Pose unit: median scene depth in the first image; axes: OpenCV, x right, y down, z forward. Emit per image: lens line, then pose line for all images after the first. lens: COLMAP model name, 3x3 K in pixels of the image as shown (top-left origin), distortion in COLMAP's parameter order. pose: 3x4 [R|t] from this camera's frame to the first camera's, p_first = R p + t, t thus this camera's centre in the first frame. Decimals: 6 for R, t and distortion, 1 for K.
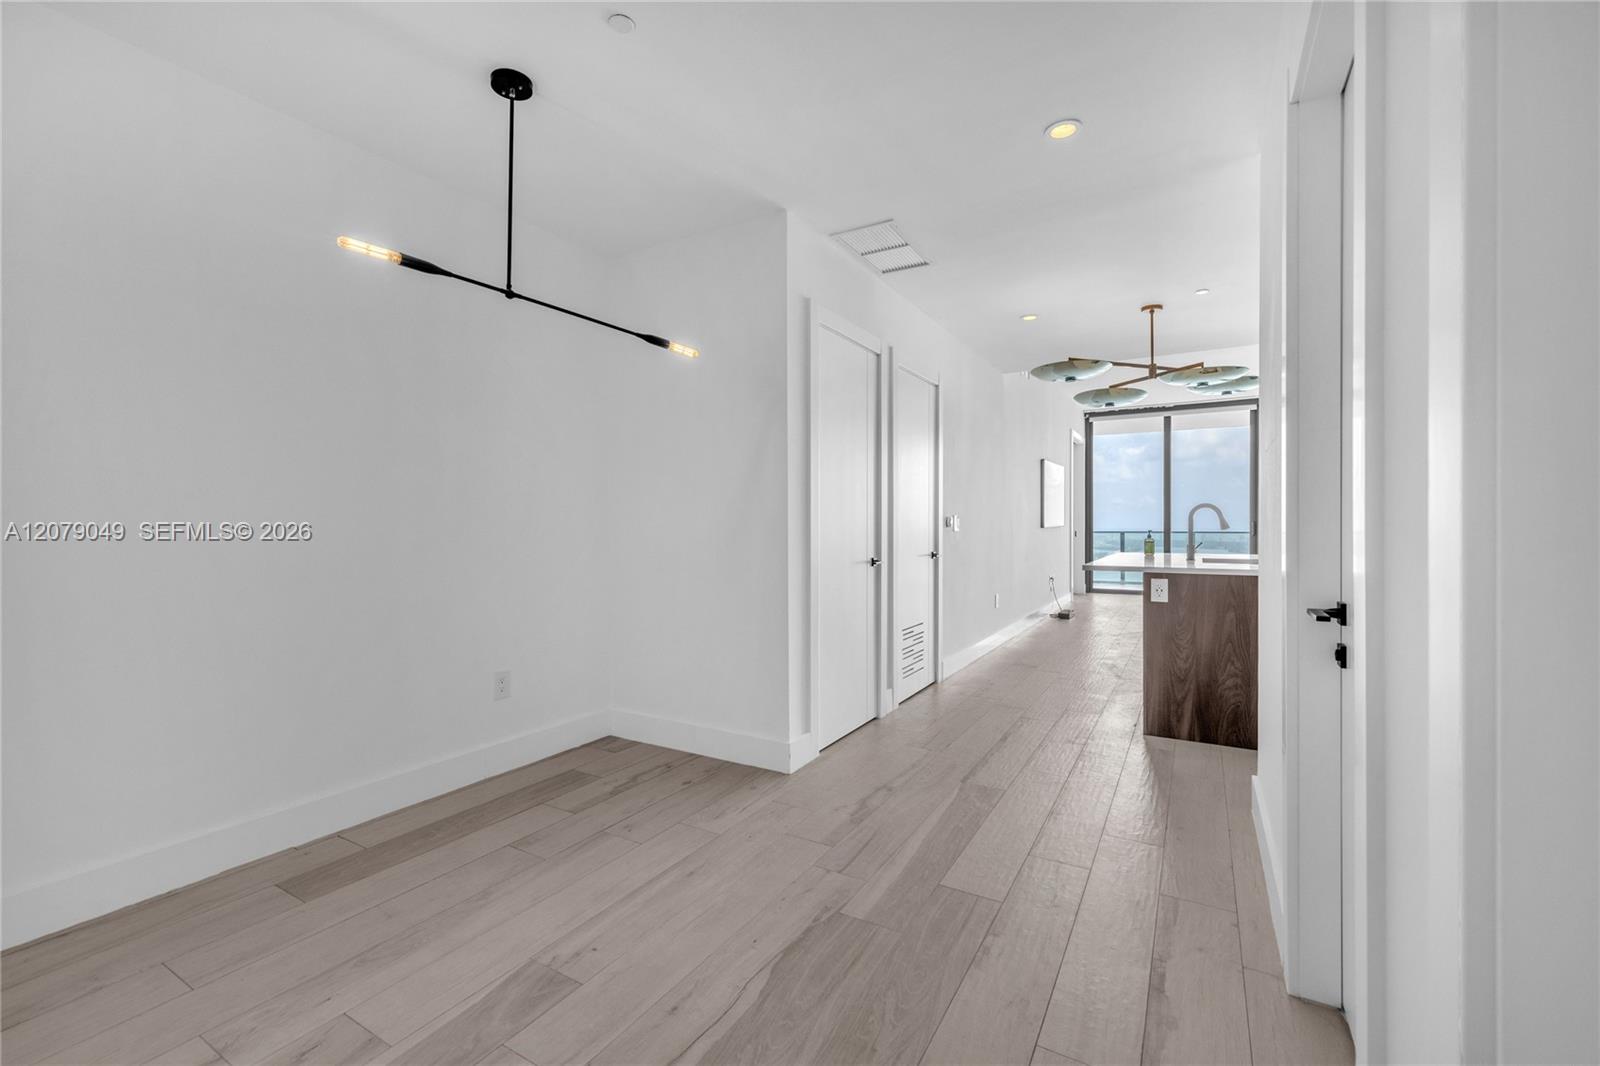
lens RADIAL K [[669.4, 0, 786.8], [0, 669.4, 521.7], [0, 0, 1]] dist [-0.000017, 0.000334]
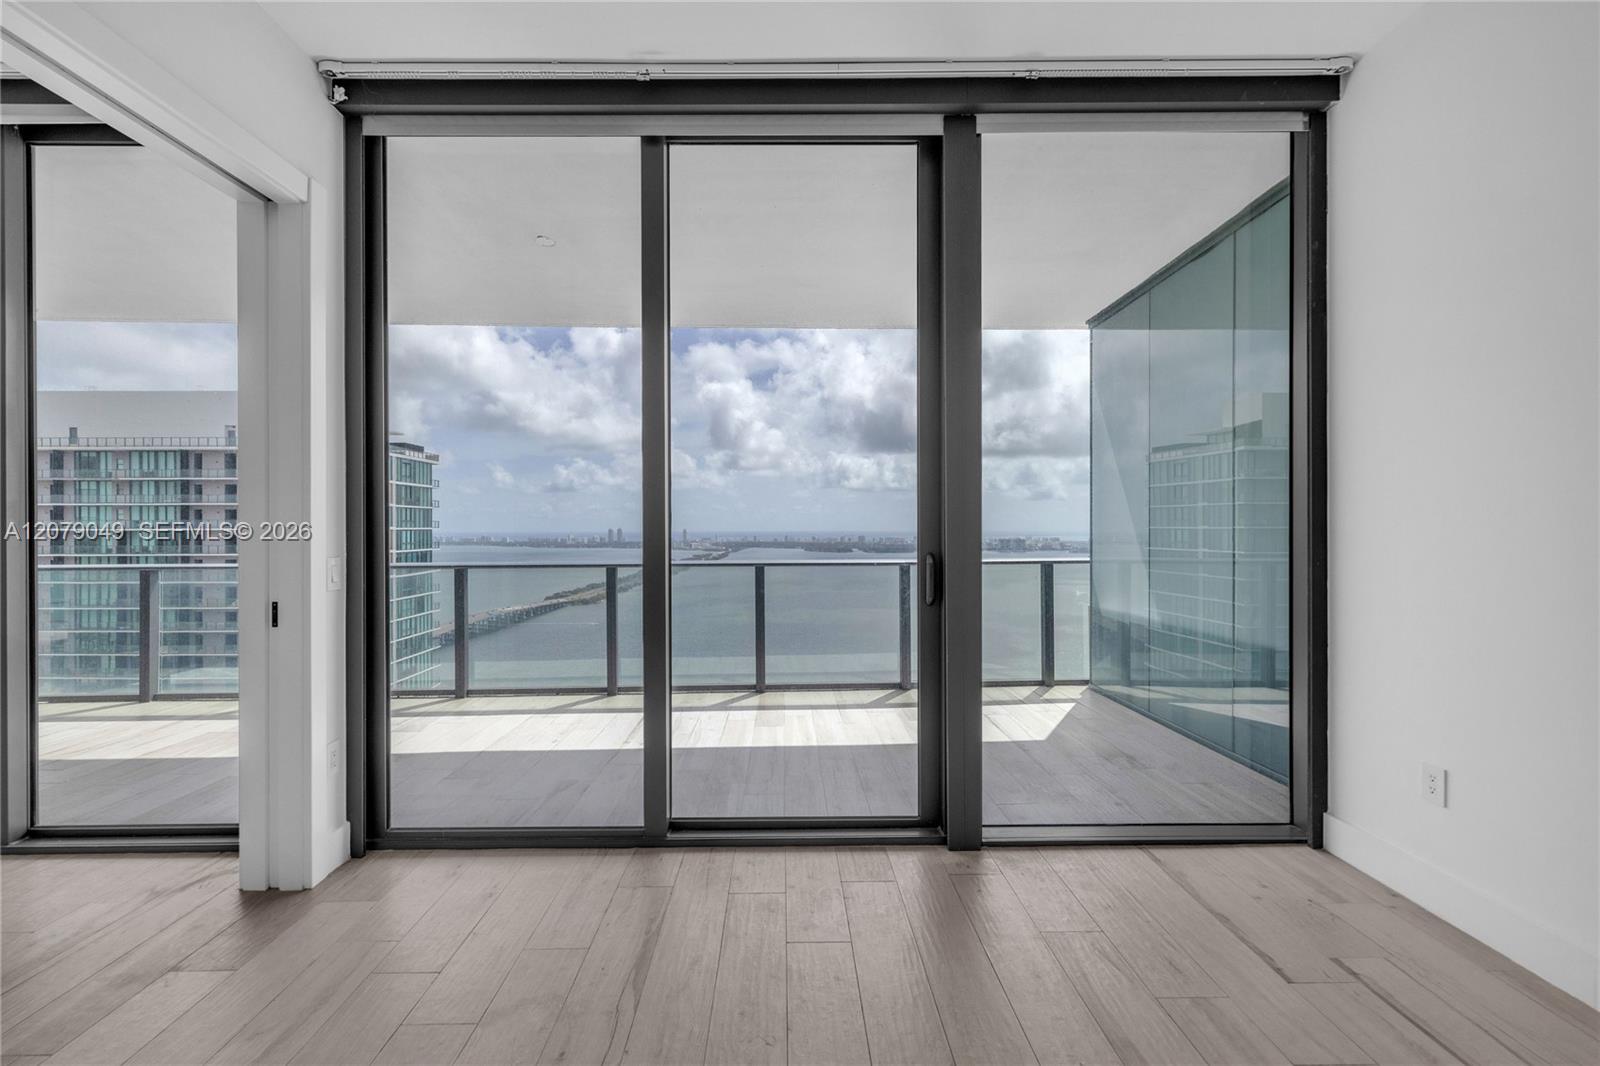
lens RADIAL K [[666.7, 0, 800.0], [0, 666.7, 533.0], [0, 0, 1]] dist [-0.002036, -0.000227]
pose [[0.839968, -0.006939, 0.542592, 1.771189], [0.003239, 0.999965, 0.007774, -0.034578], [-0.542626, -0.004773, 0.839961, 2.812427]]
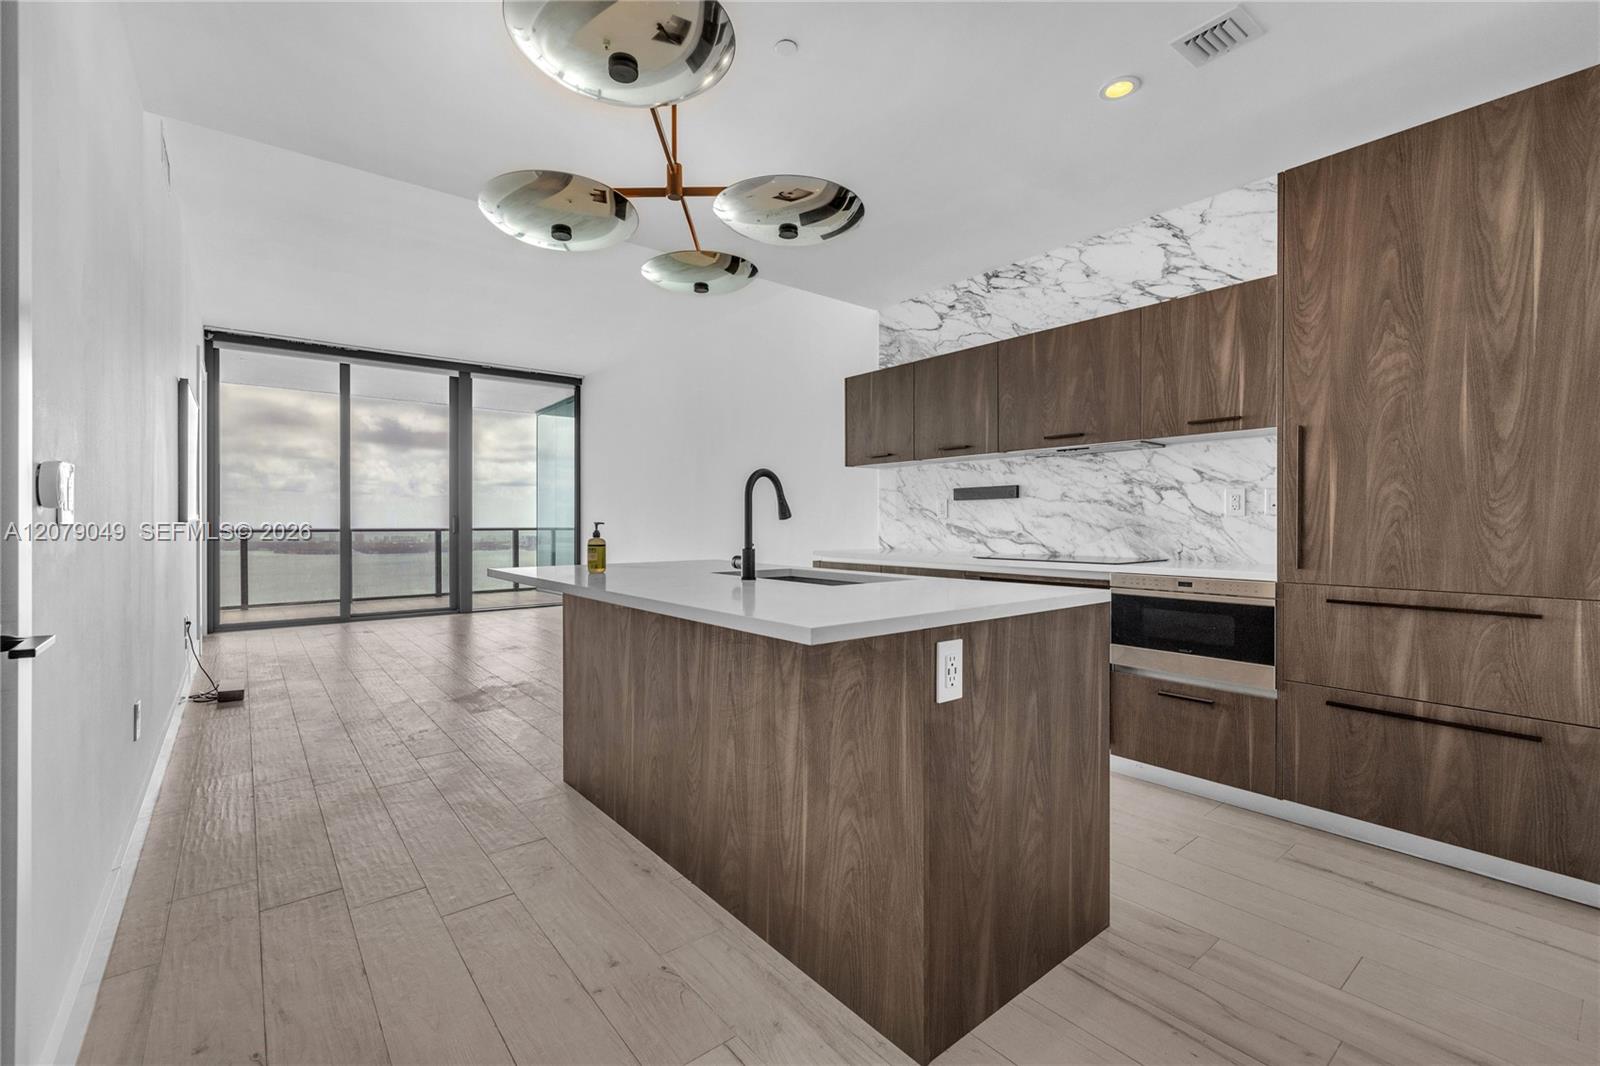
lens RADIAL K [[689.9, 0, 776.3], [0, 689.9, 524.5], [0, 0, 1]] dist [0.000426, 0.000022]
pose [[0.349517, -0.002701, 0.936926, 0.189677], [-0.002877, 0.999988, 0.003956, 0.021206], [-0.936925, -0.004078, 0.349505, 1.216609]]
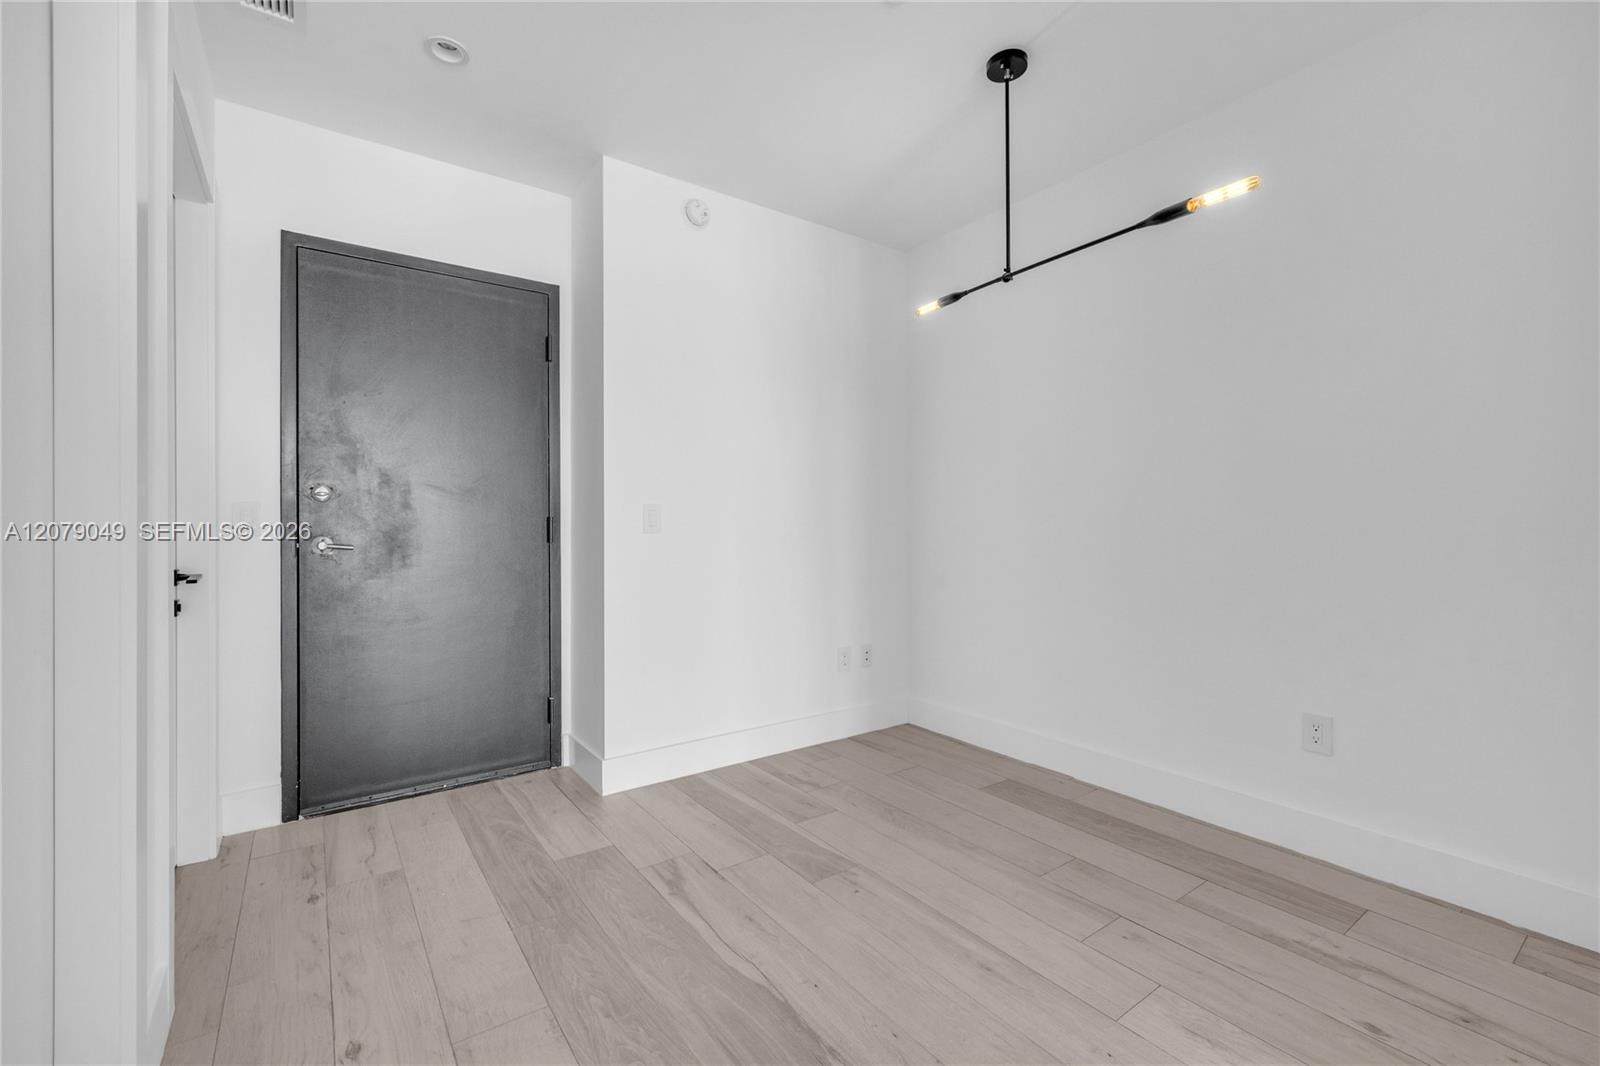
lens RADIAL K [[669.4, 0, 786.8], [0, 669.4, 521.7], [0, 0, 1]] dist [-0.000017, 0.000334]
pose [[-0.387943, -0.001077, -0.921683, 0.505134], [0.007328, 0.999964, -0.004253, 0.020783], [0.921654, -0.008404, -0.387921, 0.863110]]
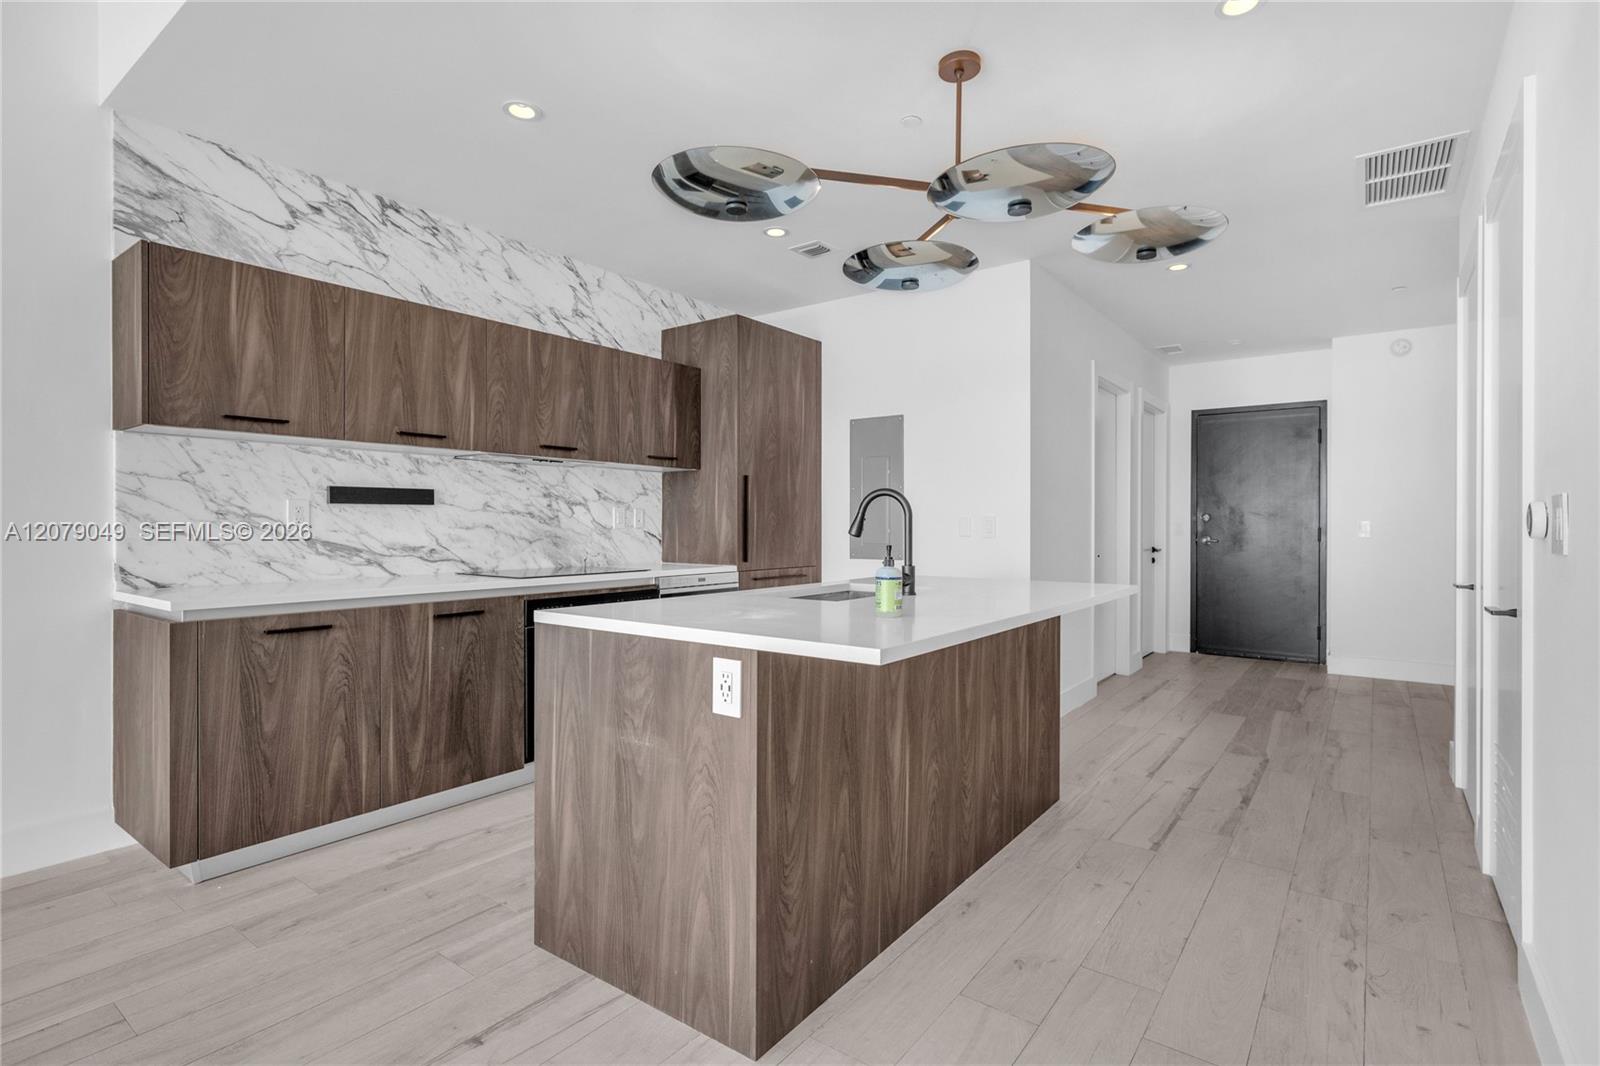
lens RADIAL K [[761.2, 0, 801.9], [0, 761.2, 529.5], [0, 0, 1]] dist [-0.000577, 0.000243]
pose [[-0.995373, -0.001719, 0.096069, 0.953666], [-0.001482, 0.999996, 0.002538, 0.007387], [-0.096073, 0.002384, -0.995371, 2.438370]]
